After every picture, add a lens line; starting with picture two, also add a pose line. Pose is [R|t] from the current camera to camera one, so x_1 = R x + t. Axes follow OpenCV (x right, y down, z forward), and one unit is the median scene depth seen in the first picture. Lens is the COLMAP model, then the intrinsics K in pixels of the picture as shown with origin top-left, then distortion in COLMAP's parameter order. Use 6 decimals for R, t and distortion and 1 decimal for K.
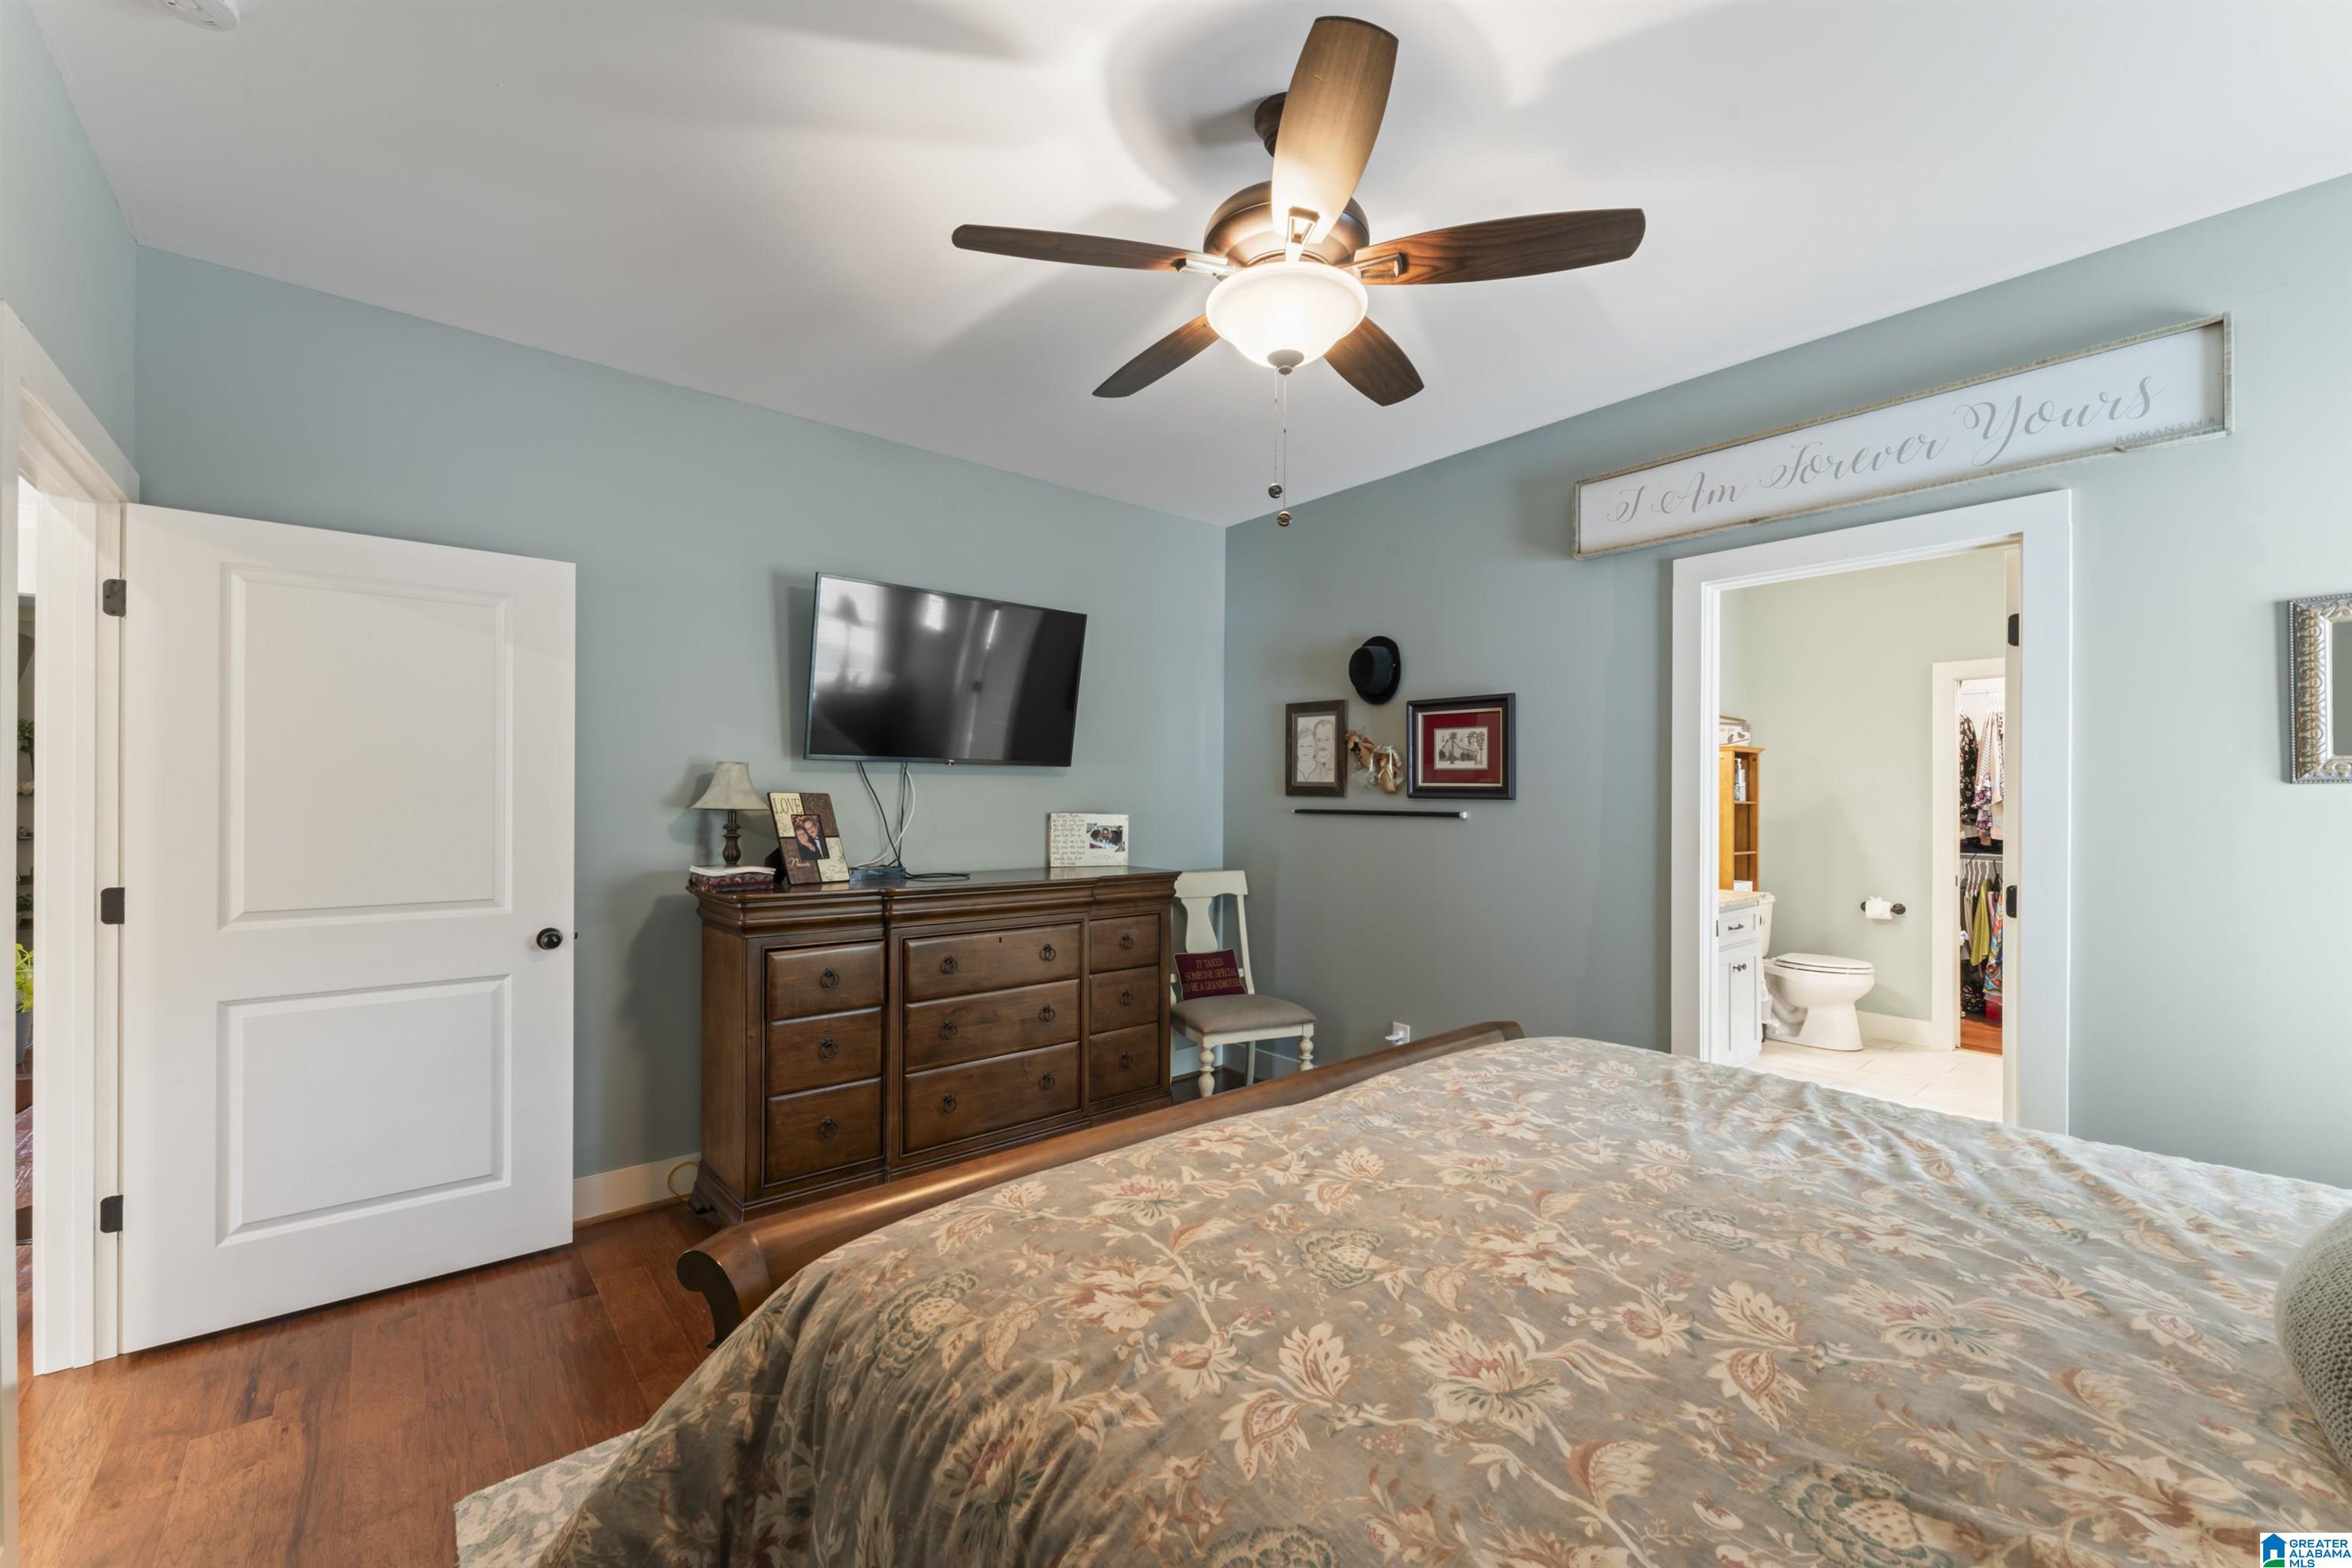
lens RADIAL K [[943.5, 0, 1166.7], [0, 943.5, 795.0], [0, 0, 1]] dist [-0.000602, 0.001391]
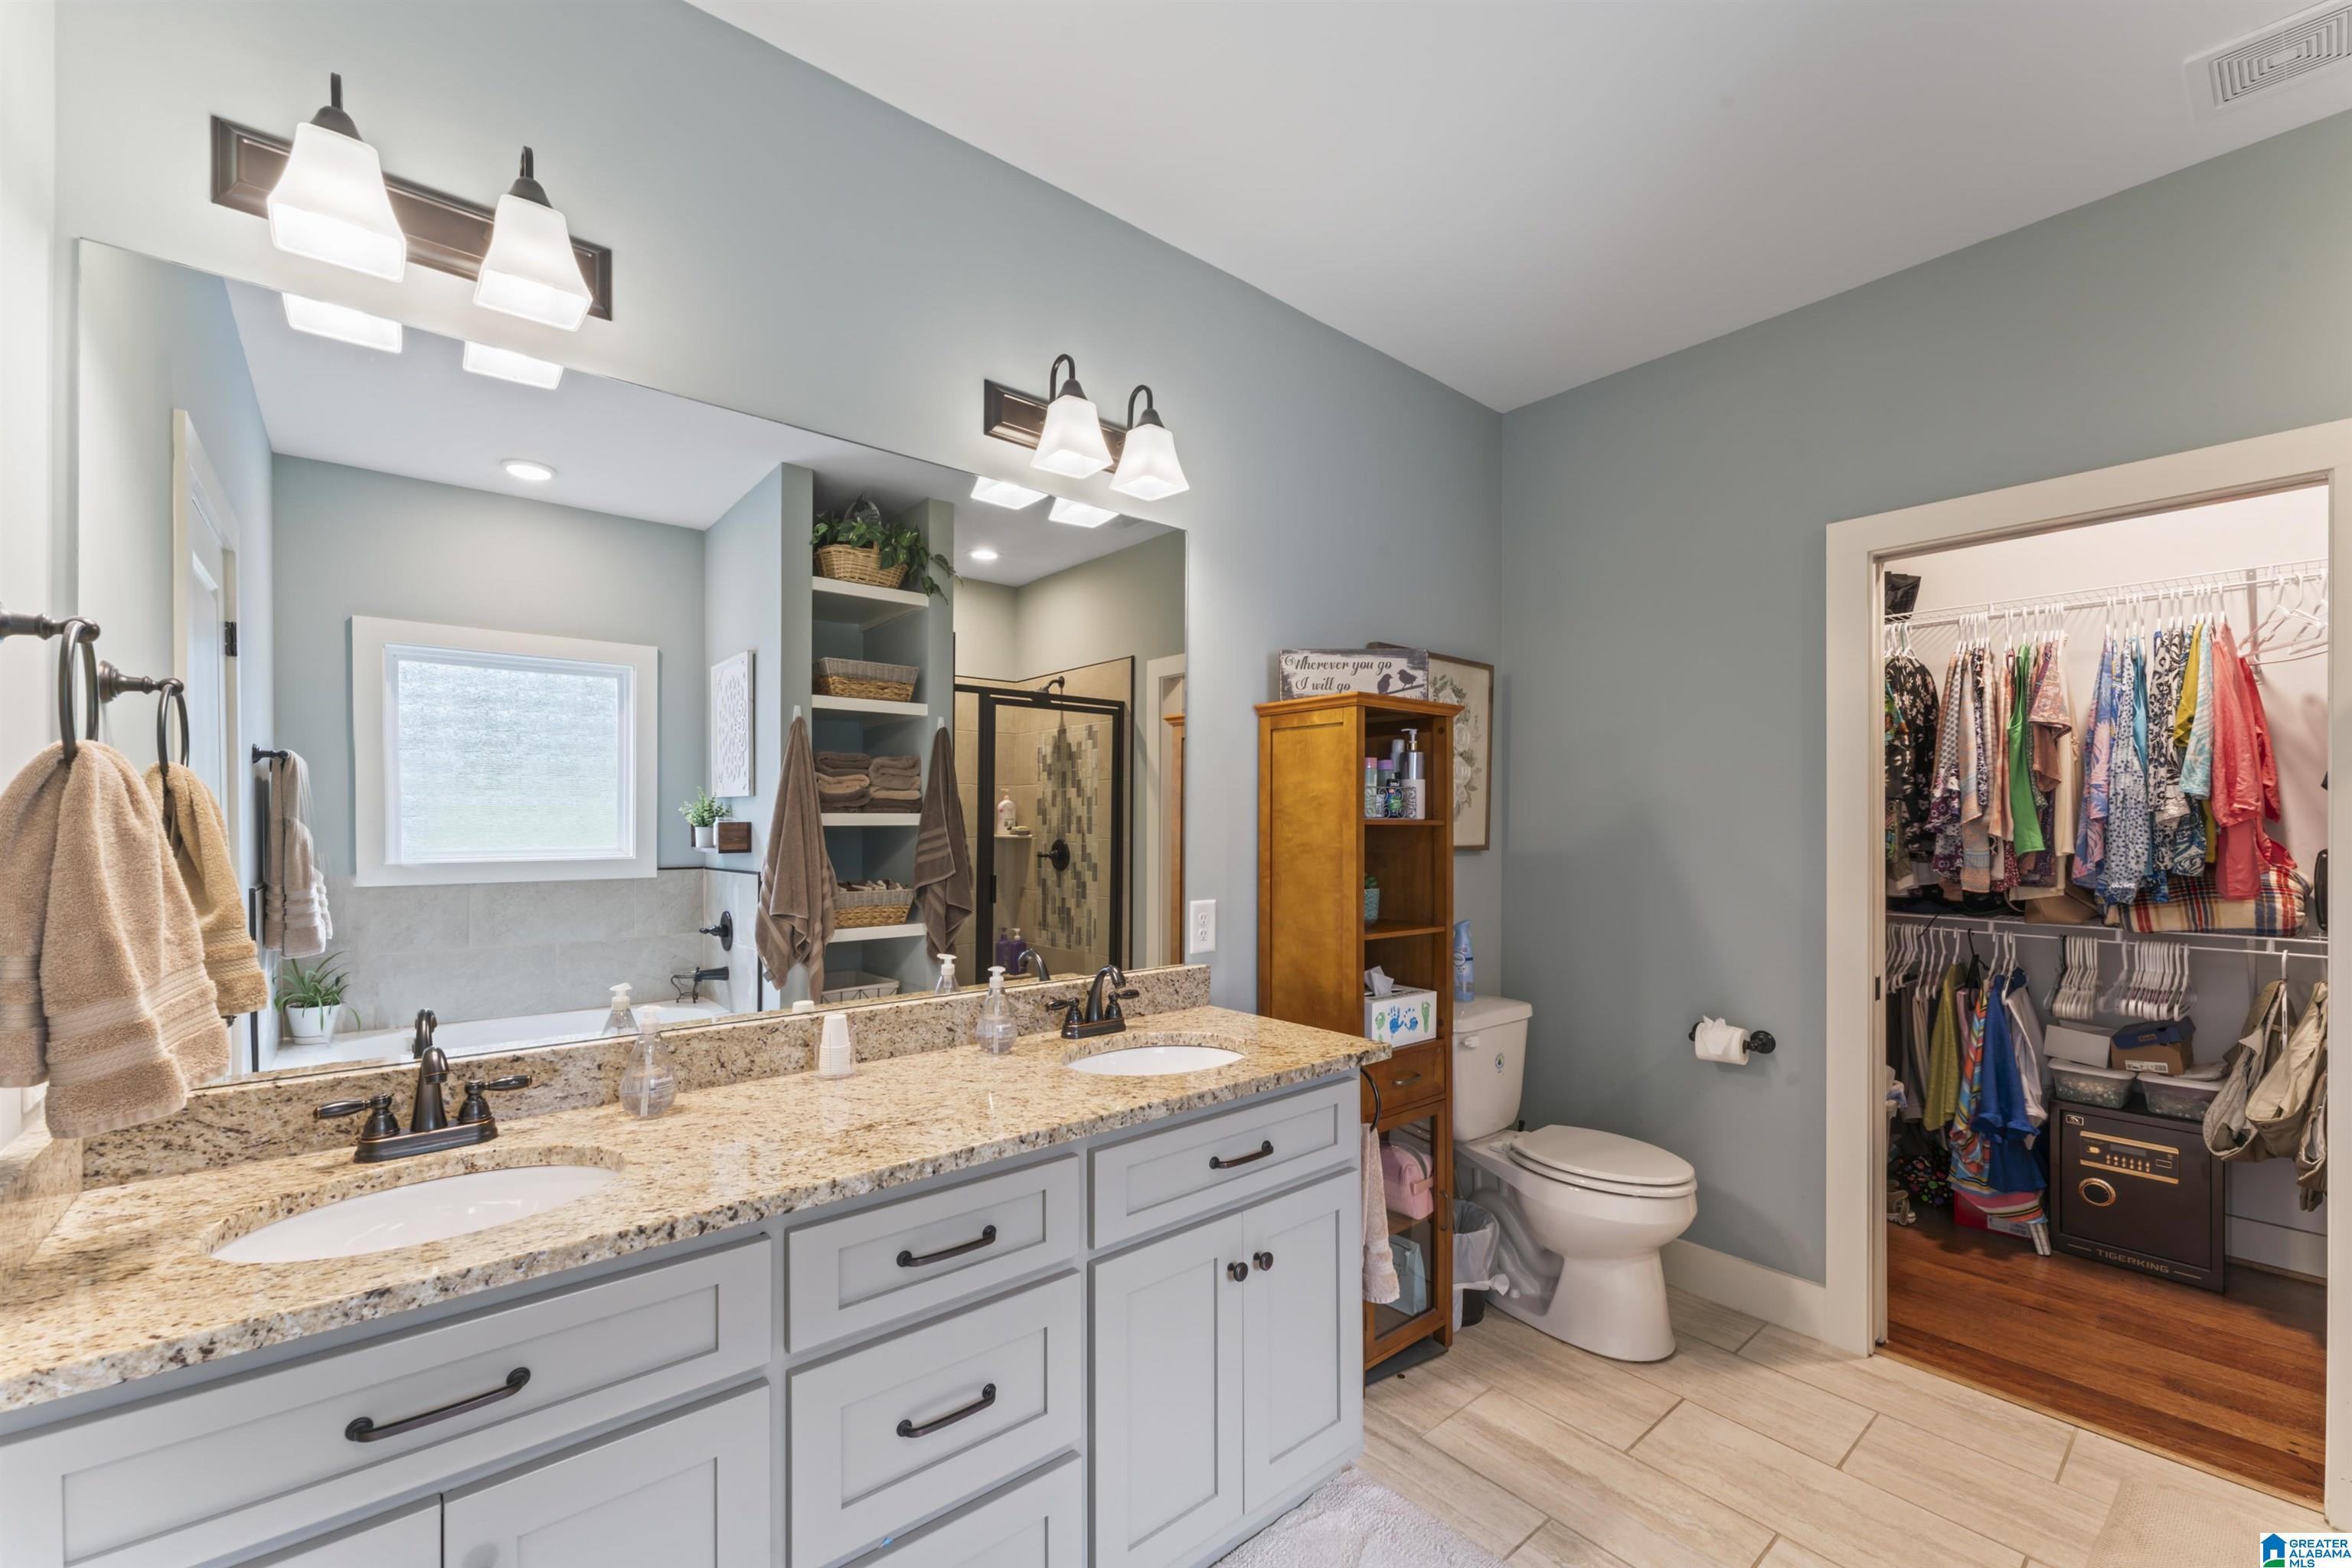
lens RADIAL K [[943.5, 0, 1157.3], [0, 943.5, 823.2], [0, 0, 1]] dist [-0.000602, 0.001391]
pose [[0.999948, -0.004352, -0.009260, 0.467685], [0.004364, 0.999990, 0.001278, 0.007214], [0.009254, -0.001319, 0.999956, 0.511062]]
